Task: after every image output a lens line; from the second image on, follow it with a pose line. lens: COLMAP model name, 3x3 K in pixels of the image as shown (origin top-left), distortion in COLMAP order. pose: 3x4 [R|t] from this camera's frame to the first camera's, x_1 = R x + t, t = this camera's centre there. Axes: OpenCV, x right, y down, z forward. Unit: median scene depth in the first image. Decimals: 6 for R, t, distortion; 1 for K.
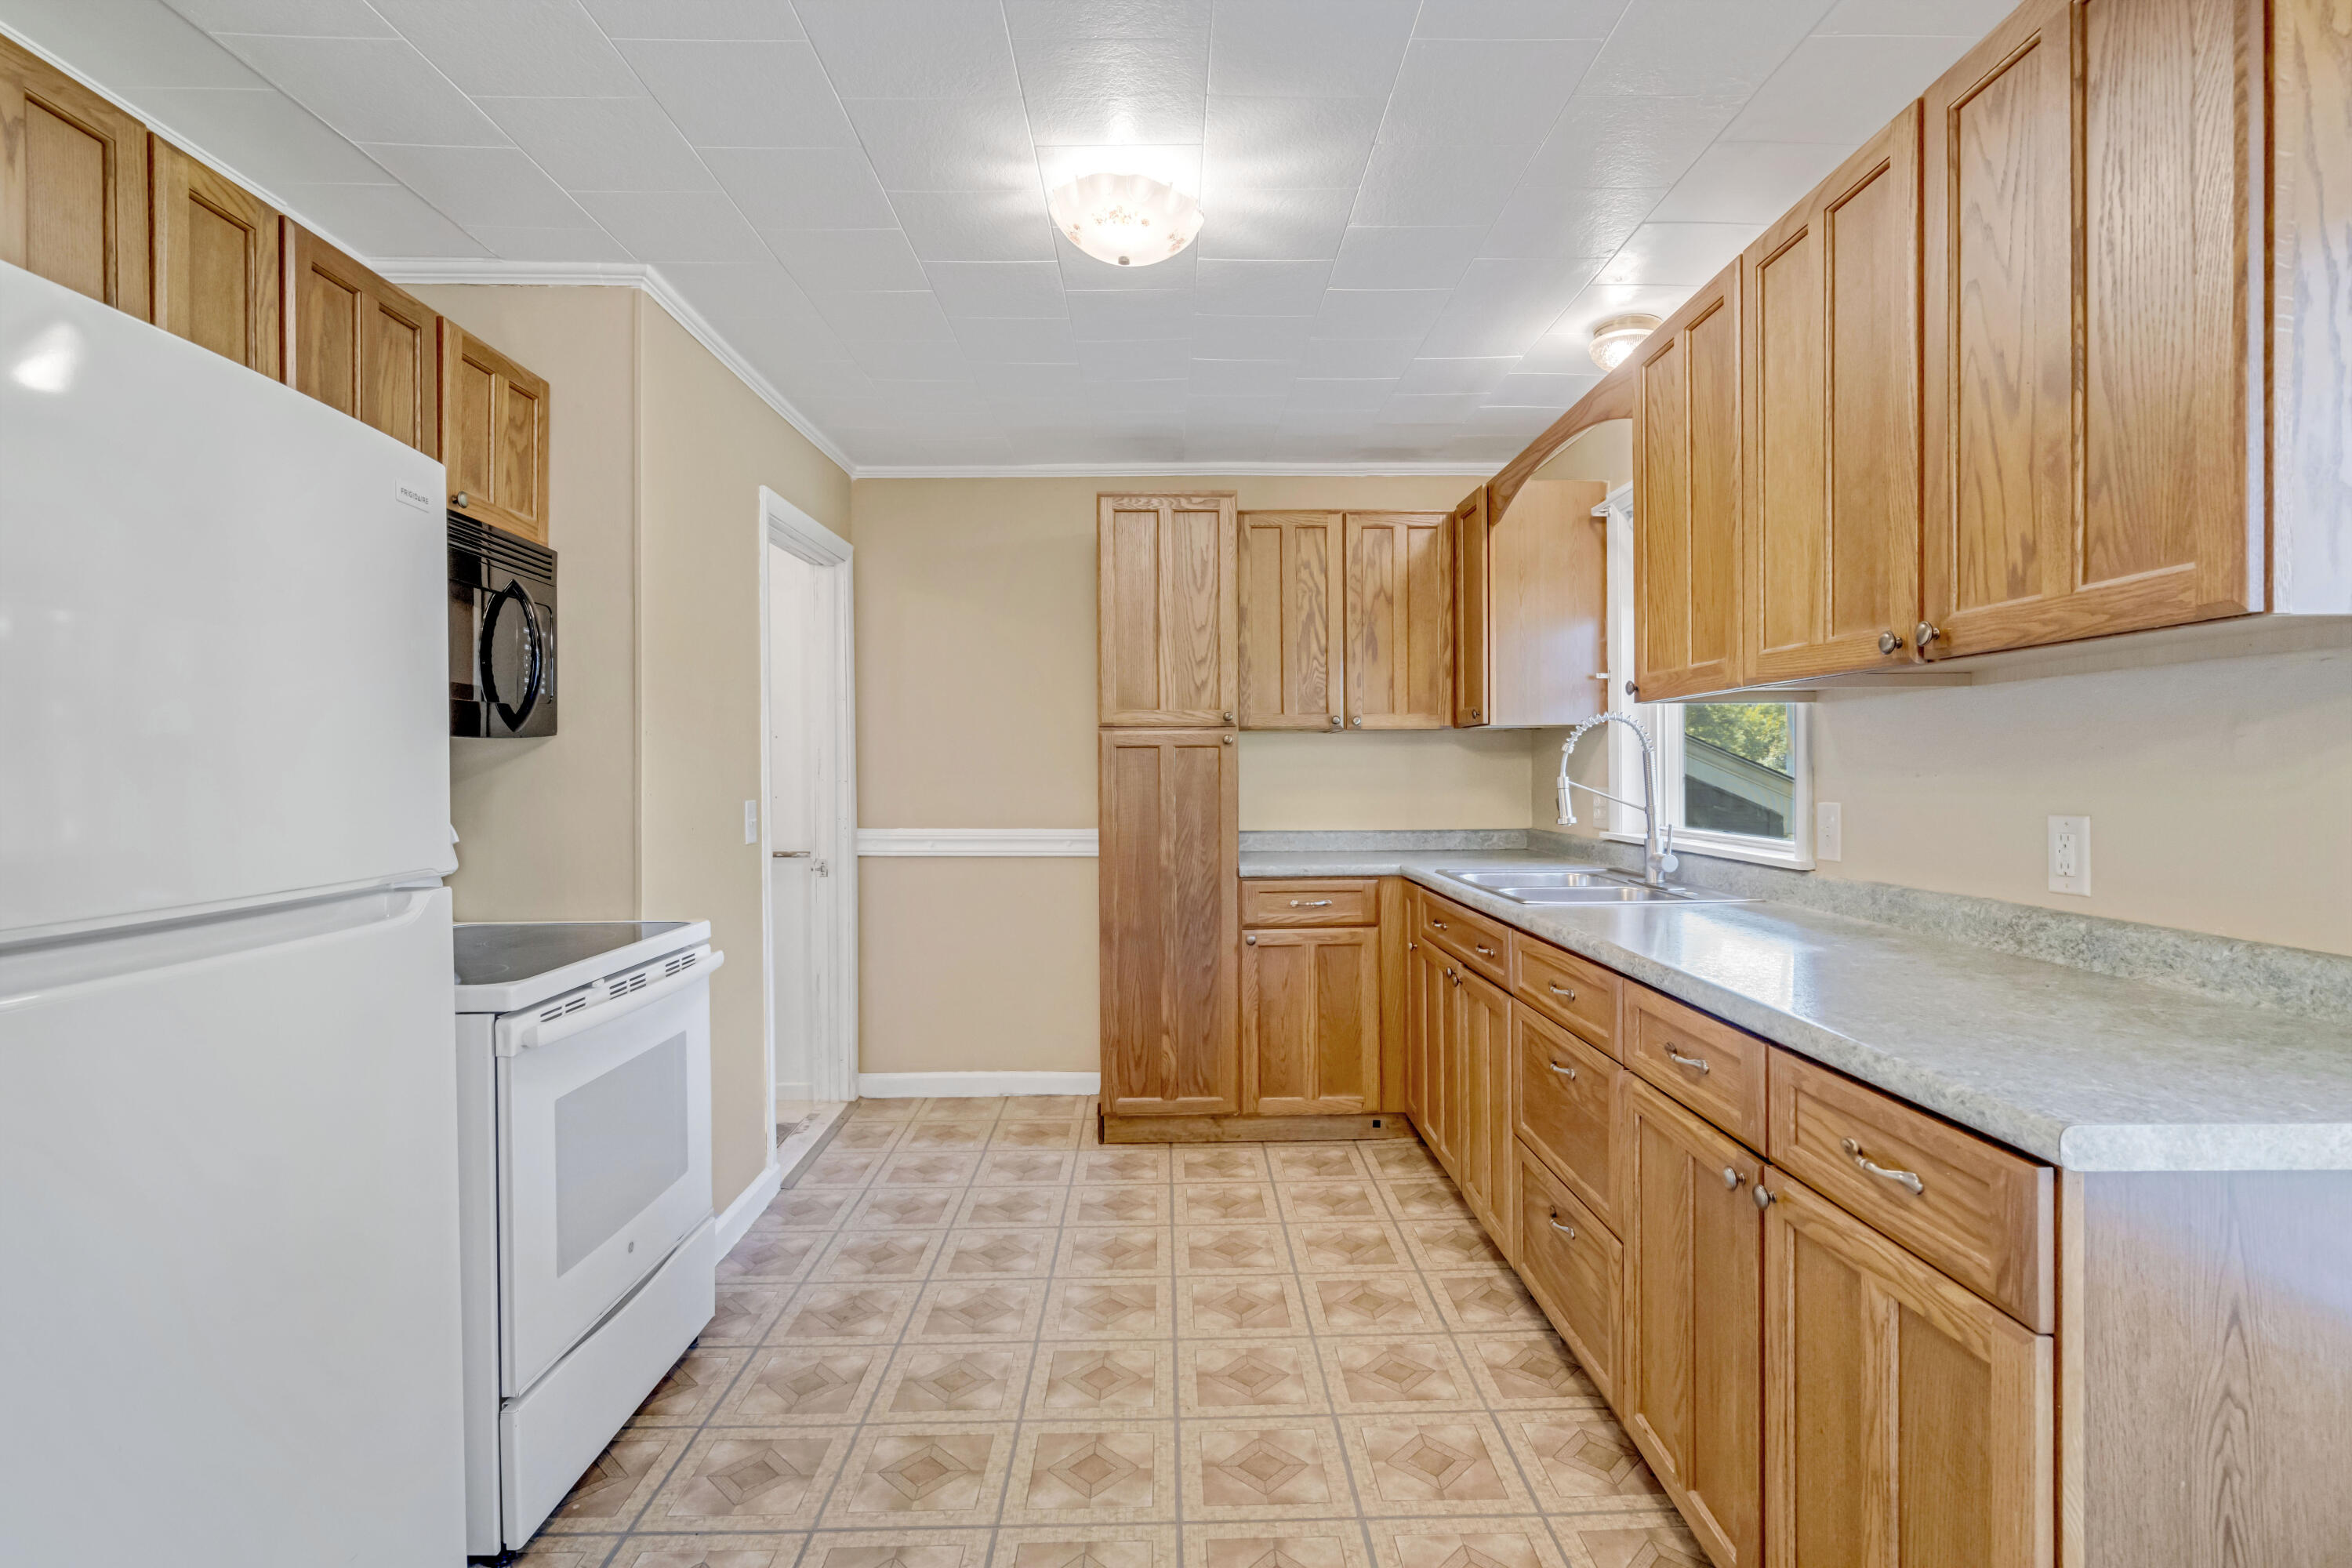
lens RADIAL K [[1125.2, 0, 1171.9], [0, 1125.2, 782.7], [0, 0, 1]] dist [0.002217, 0.000059]
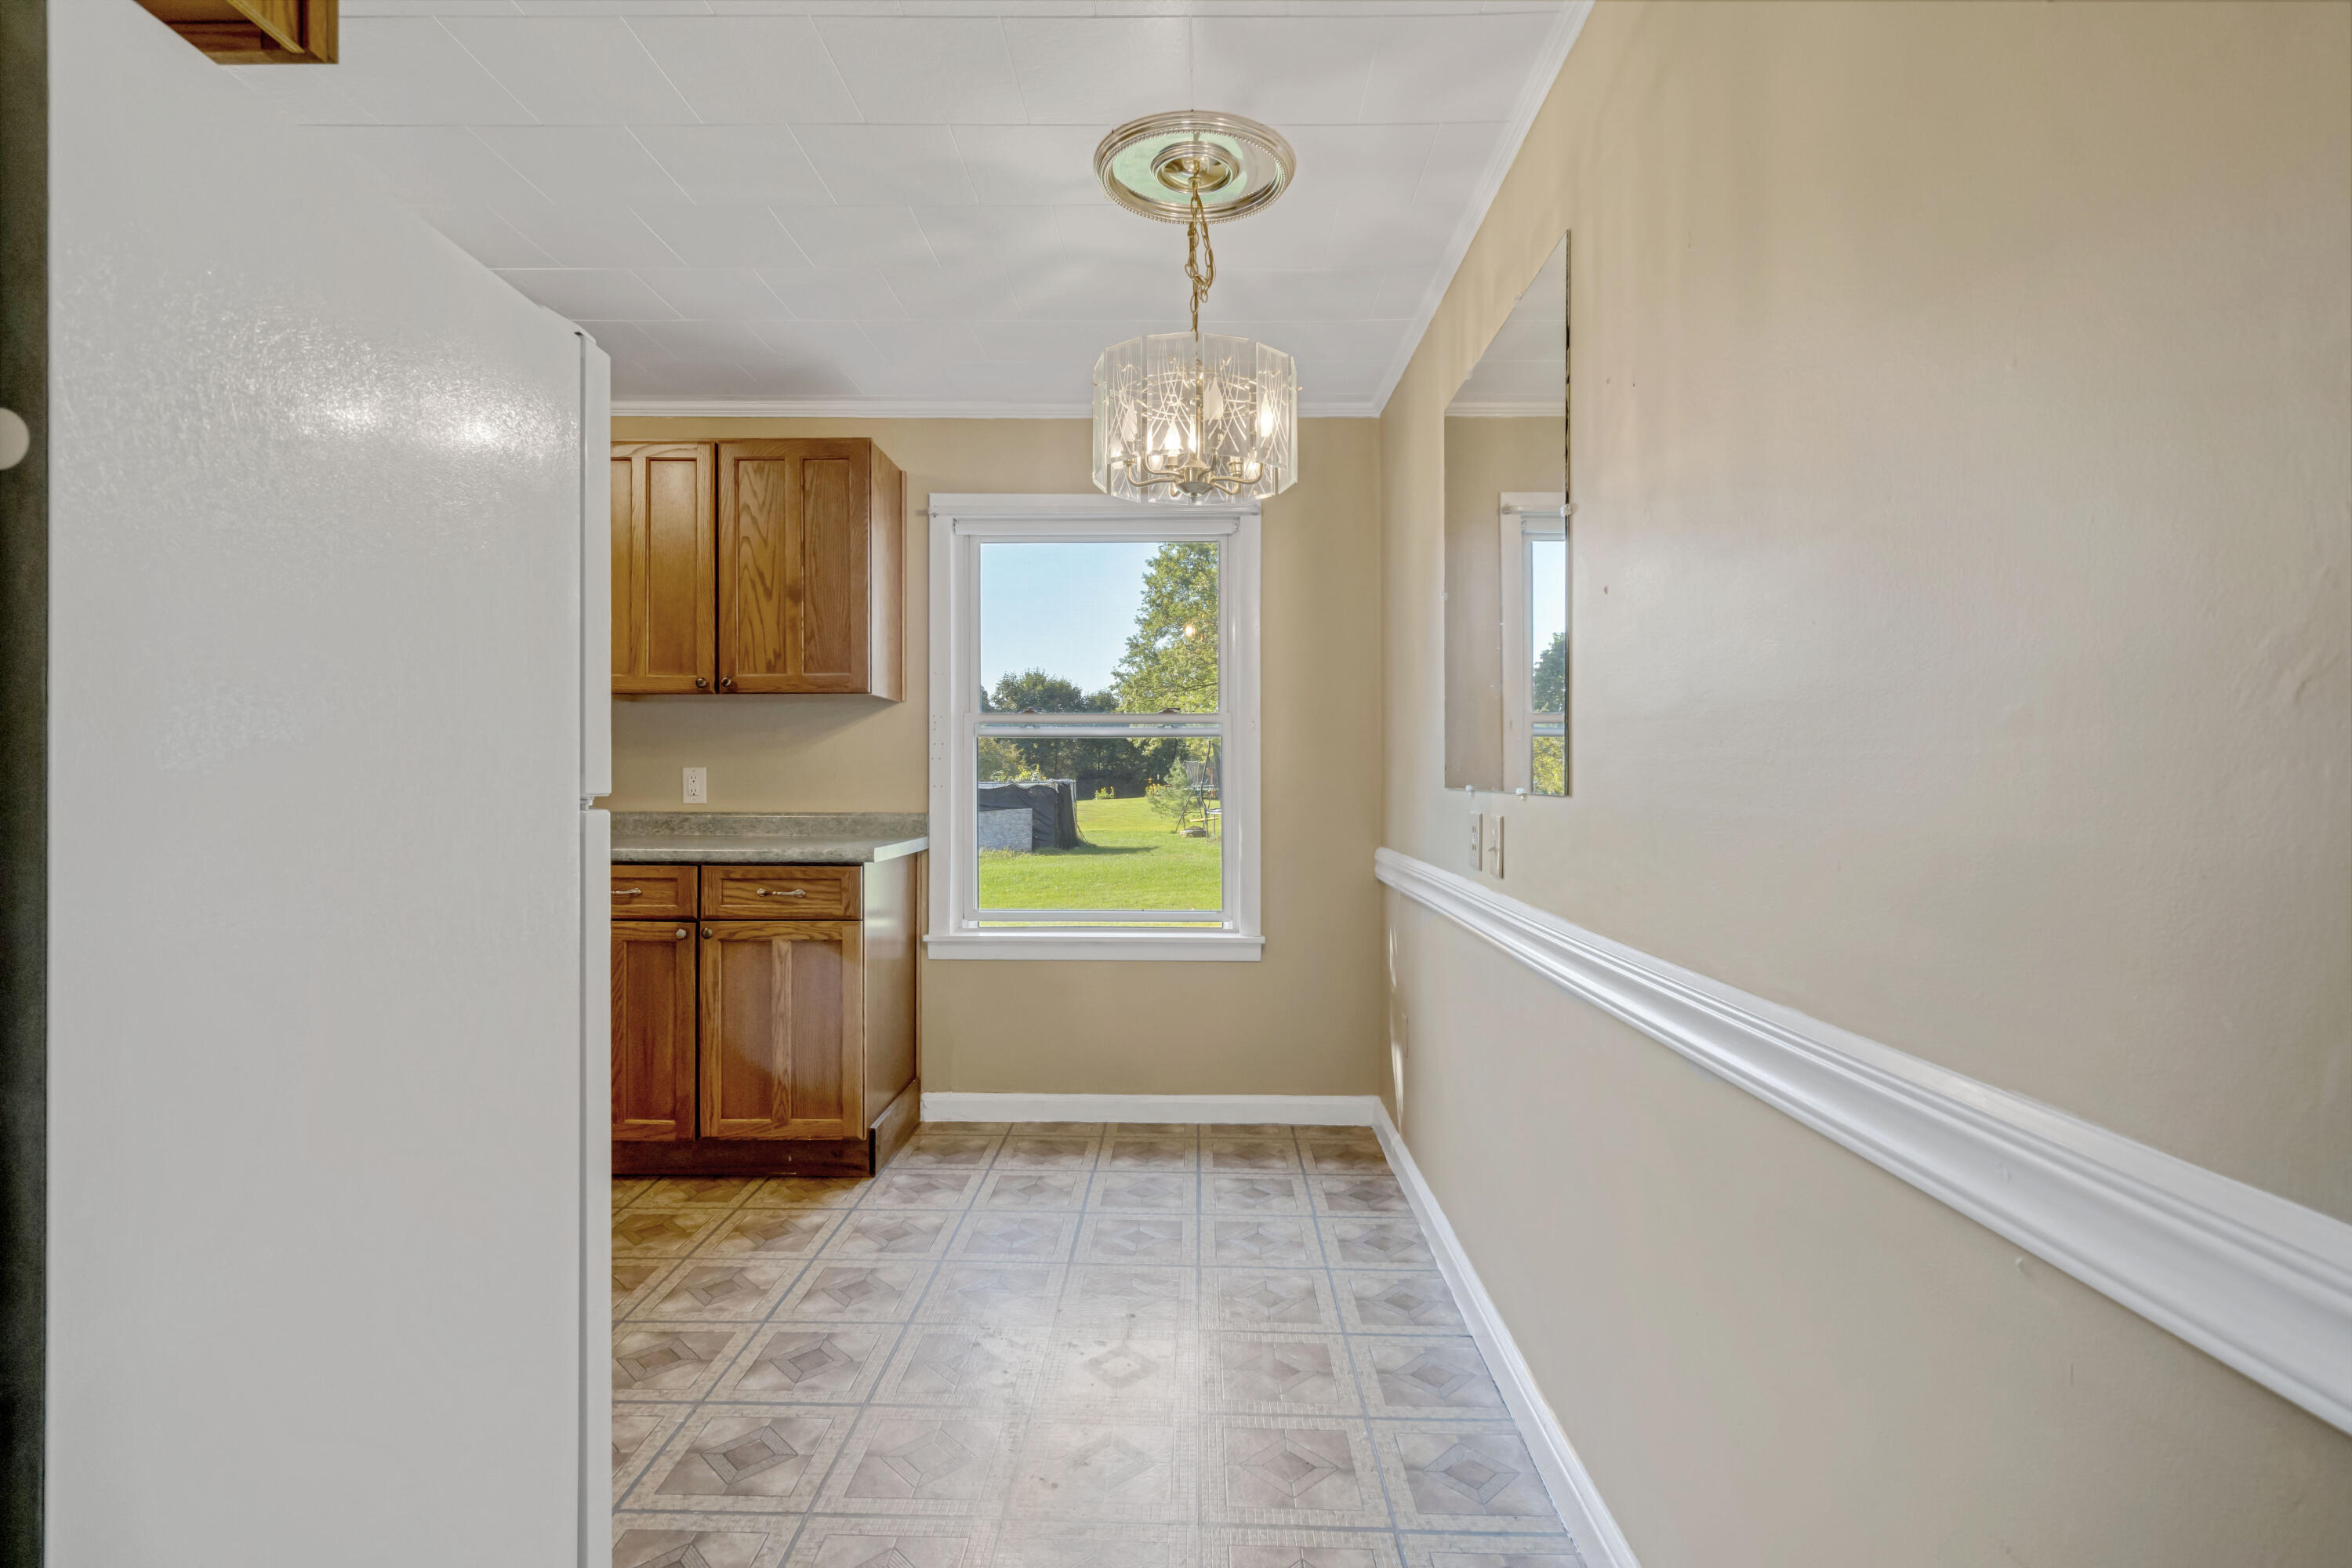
lens RADIAL K [[1125.2, 0, 1182.5], [0, 1125.2, 787.1], [0, 0, 1]] dist [0.002217, 0.000059]
pose [[0.020310, 0.000554, 0.999794, -1.481705], [0.009080, 0.999959, -0.000738, 0.085493], [-0.999752, 0.009093, 0.020305, 0.029807]]
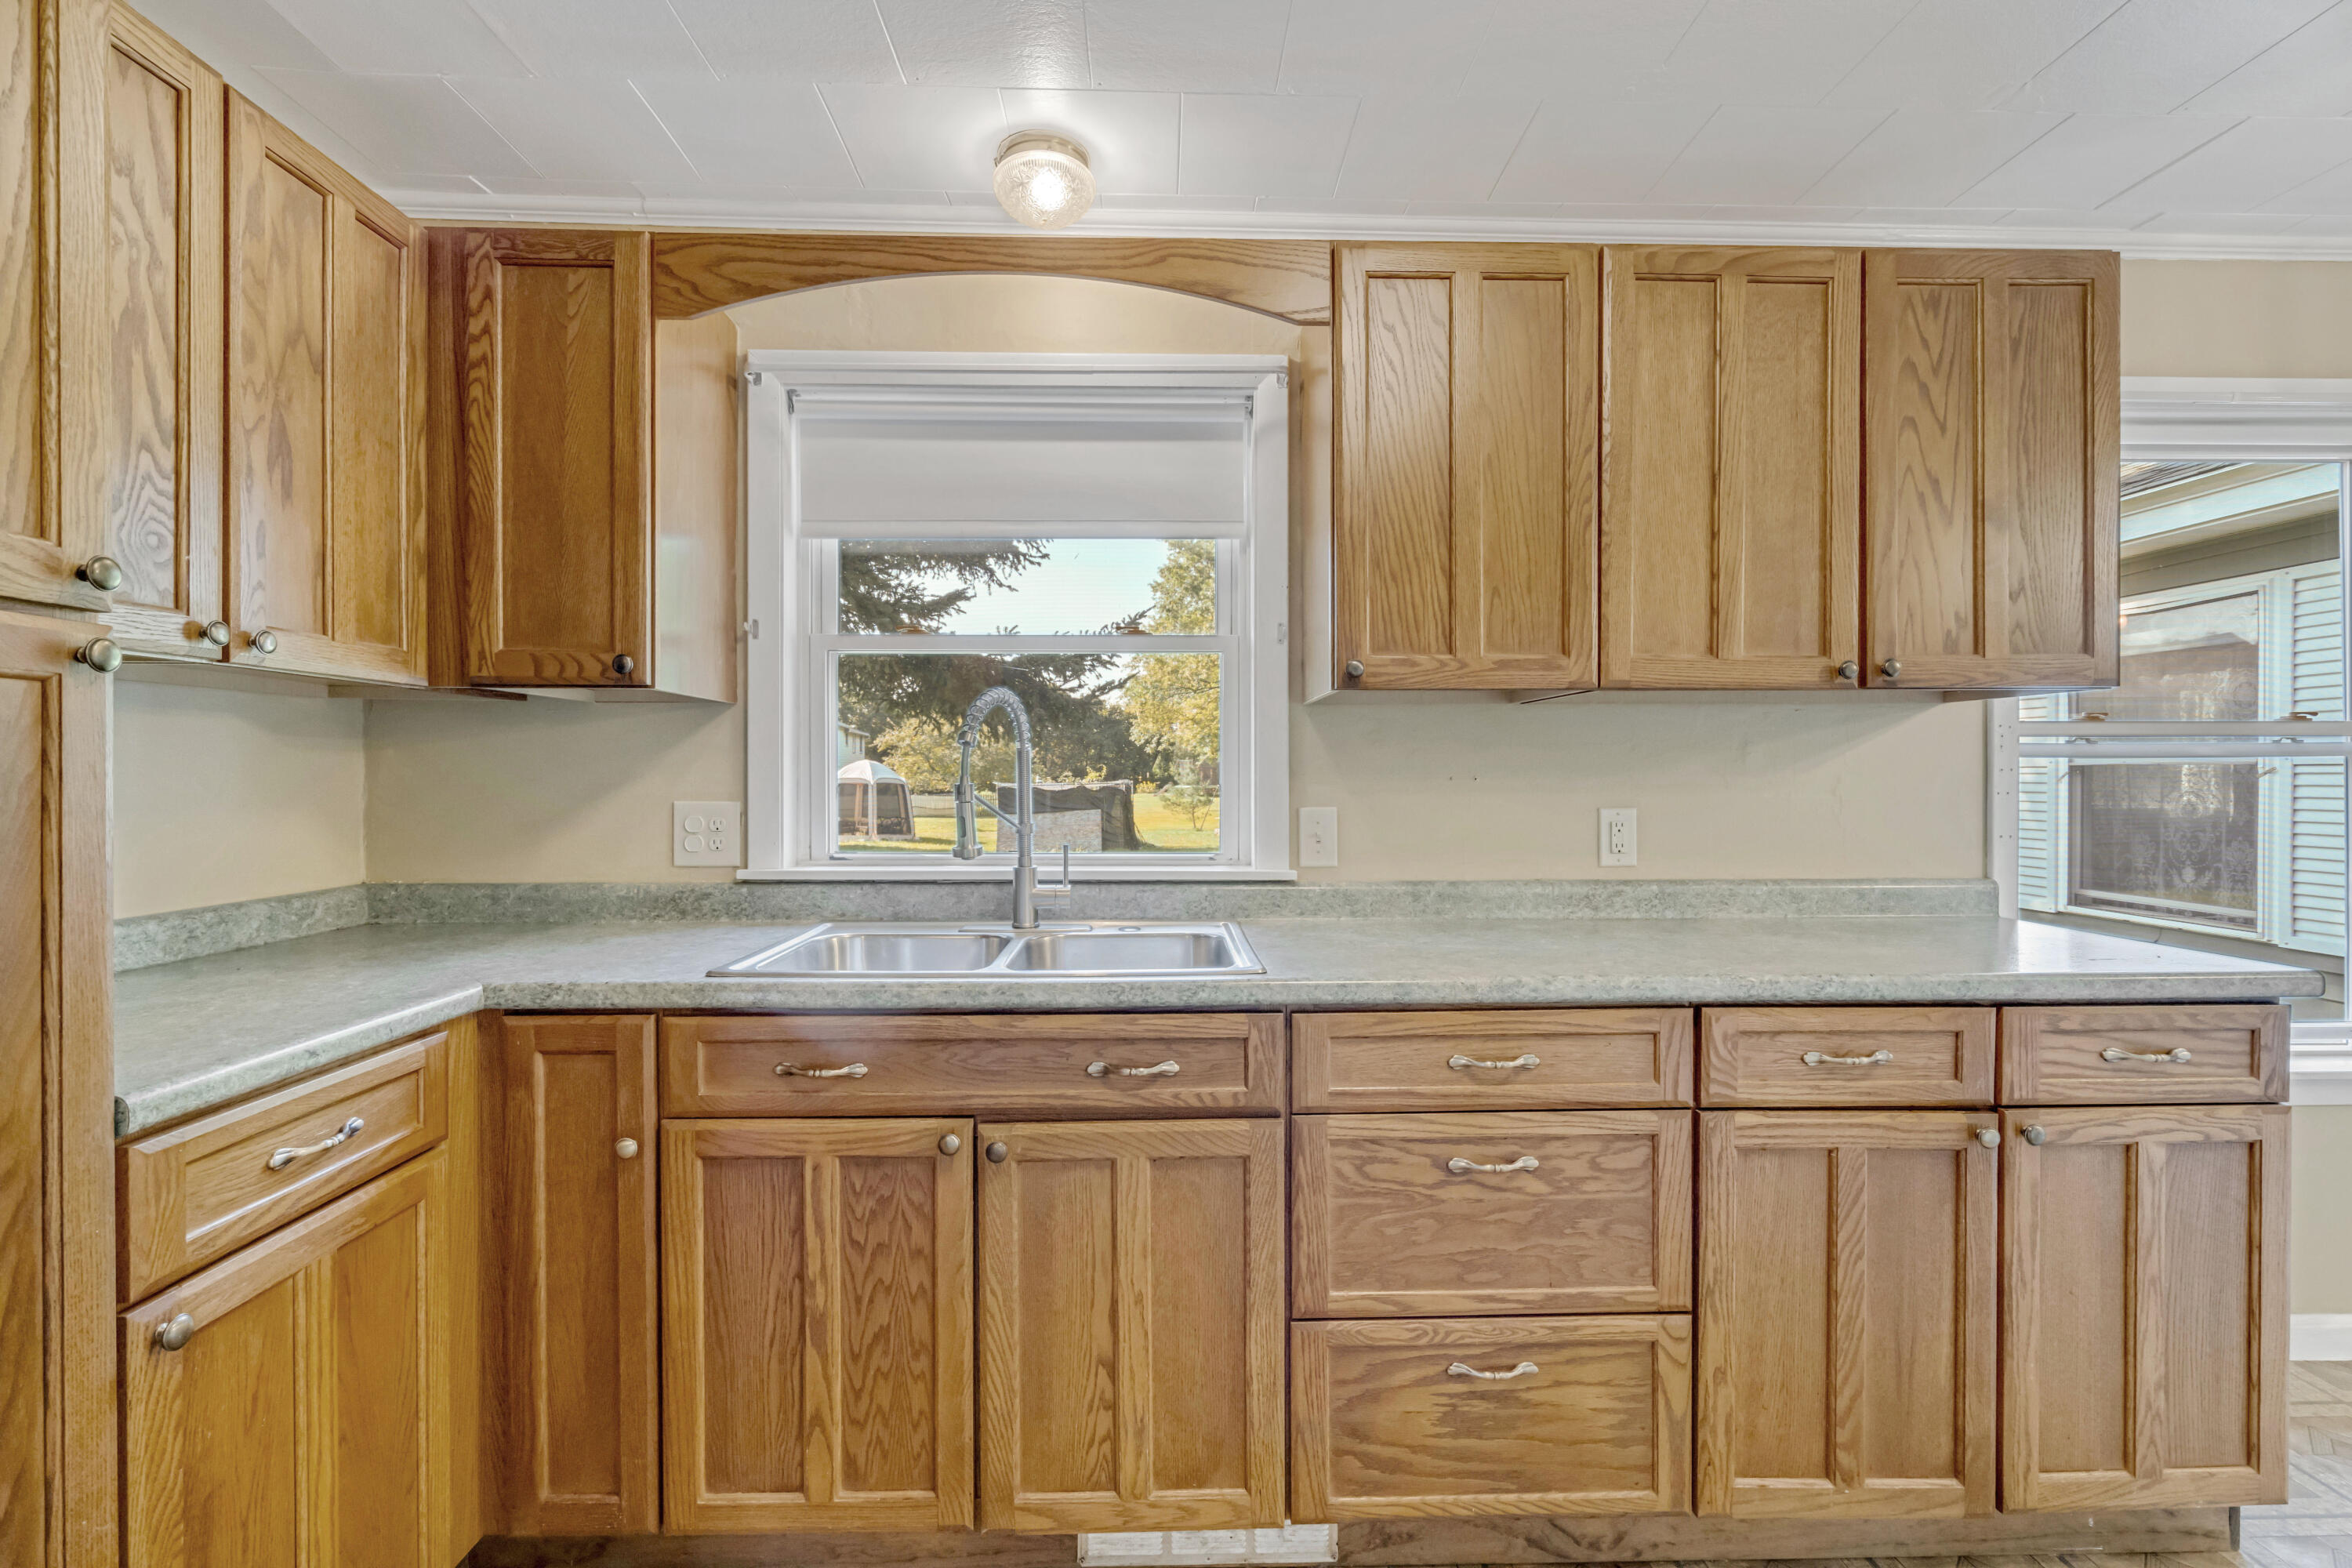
lens RADIAL K [[1045.7, 0, 1168.2], [0, 1045.7, 784.2], [0, 0, 1]] dist [-0.004262, -0.000161]
pose [[-0.010981, -0.000760, 0.999939, -0.494946], [0.011647, 0.999932, 0.000888, -0.007179], [-0.999872, 0.011656, -0.010971, 1.724067]]
